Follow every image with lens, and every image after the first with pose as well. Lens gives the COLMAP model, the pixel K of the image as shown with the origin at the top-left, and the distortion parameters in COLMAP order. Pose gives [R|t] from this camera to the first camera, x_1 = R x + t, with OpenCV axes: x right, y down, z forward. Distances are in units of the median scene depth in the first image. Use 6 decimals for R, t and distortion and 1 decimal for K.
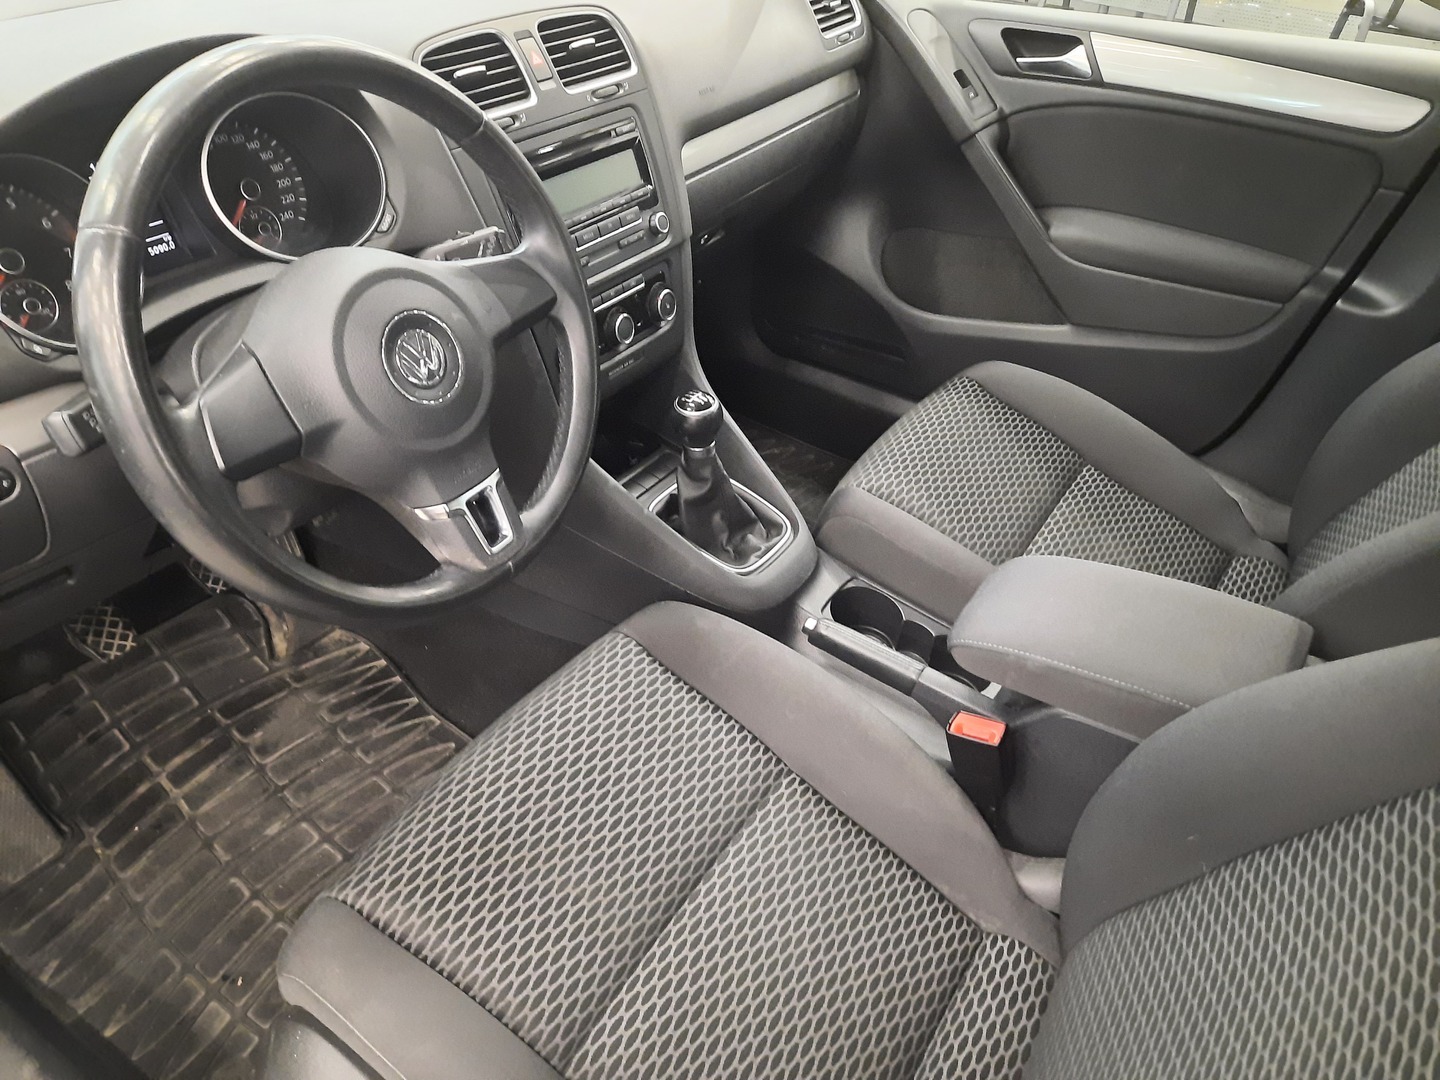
lens RADIAL K [[1082.1, 0, 727.4], [0, 1082.1, 548.0], [0, 0, 1]] dist [0.033532, -0.001801]
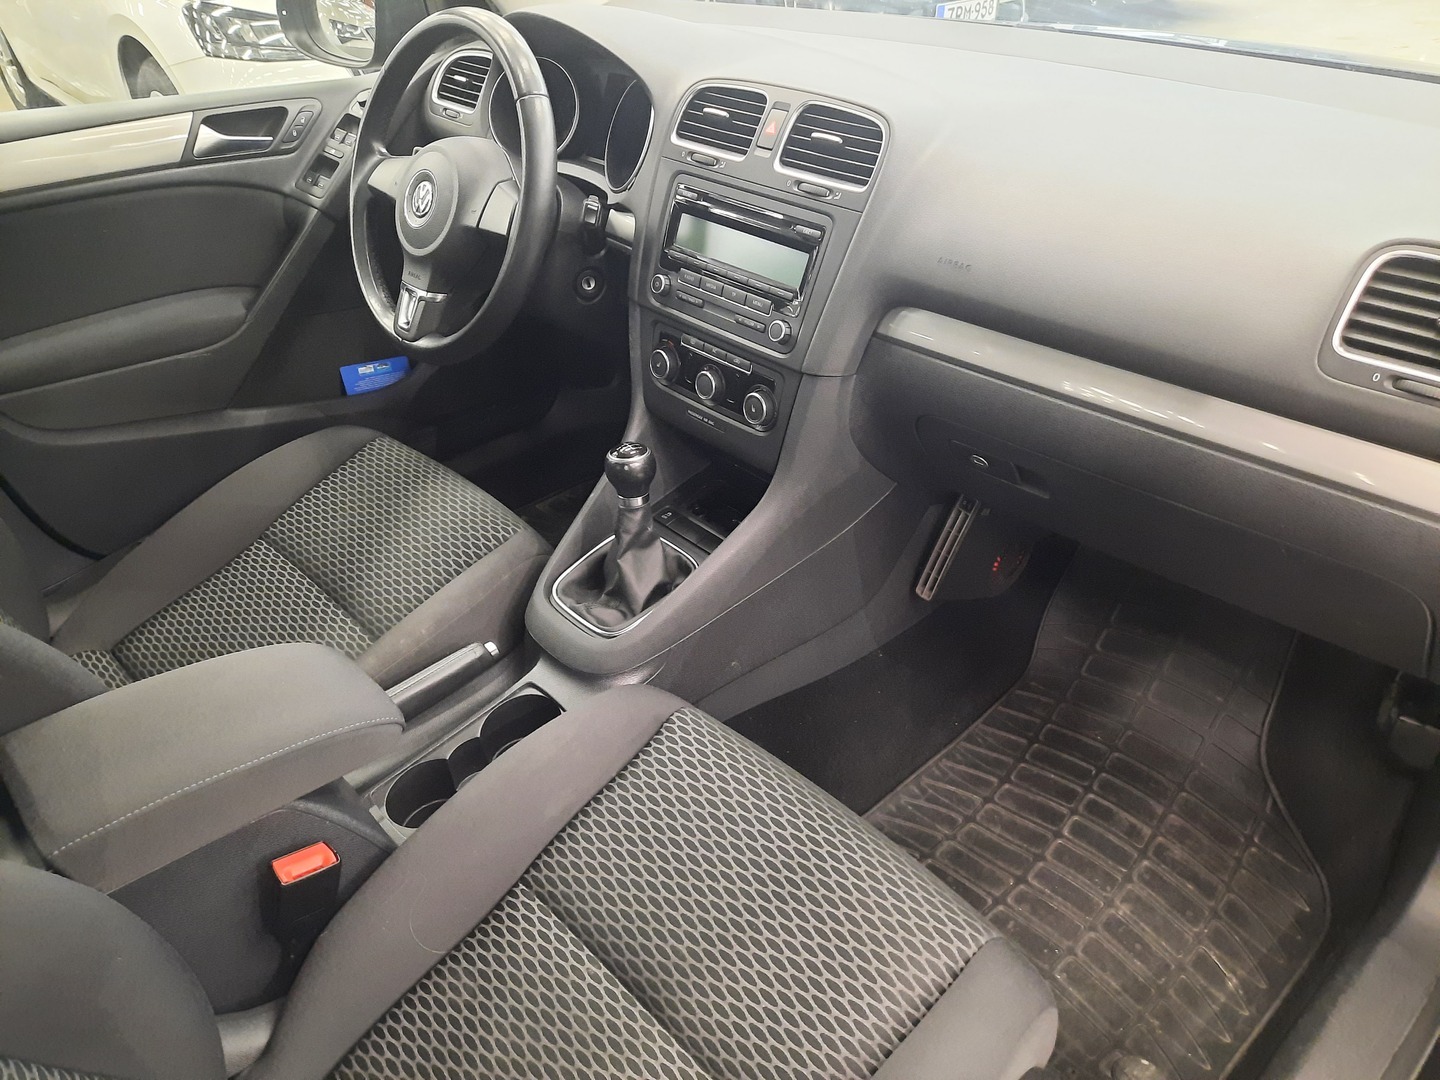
lens RADIAL K [[1082.1, 0, 727.4], [0, 1082.1, 548.0], [0, 0, 1]] dist [0.033532, -0.001801]
pose [[-0.290941, 0.487028, -0.823503, 0.822439], [-0.560786, 0.610568, 0.559220, -0.696178], [0.775160, 0.624508, 0.095479, 1.016736]]
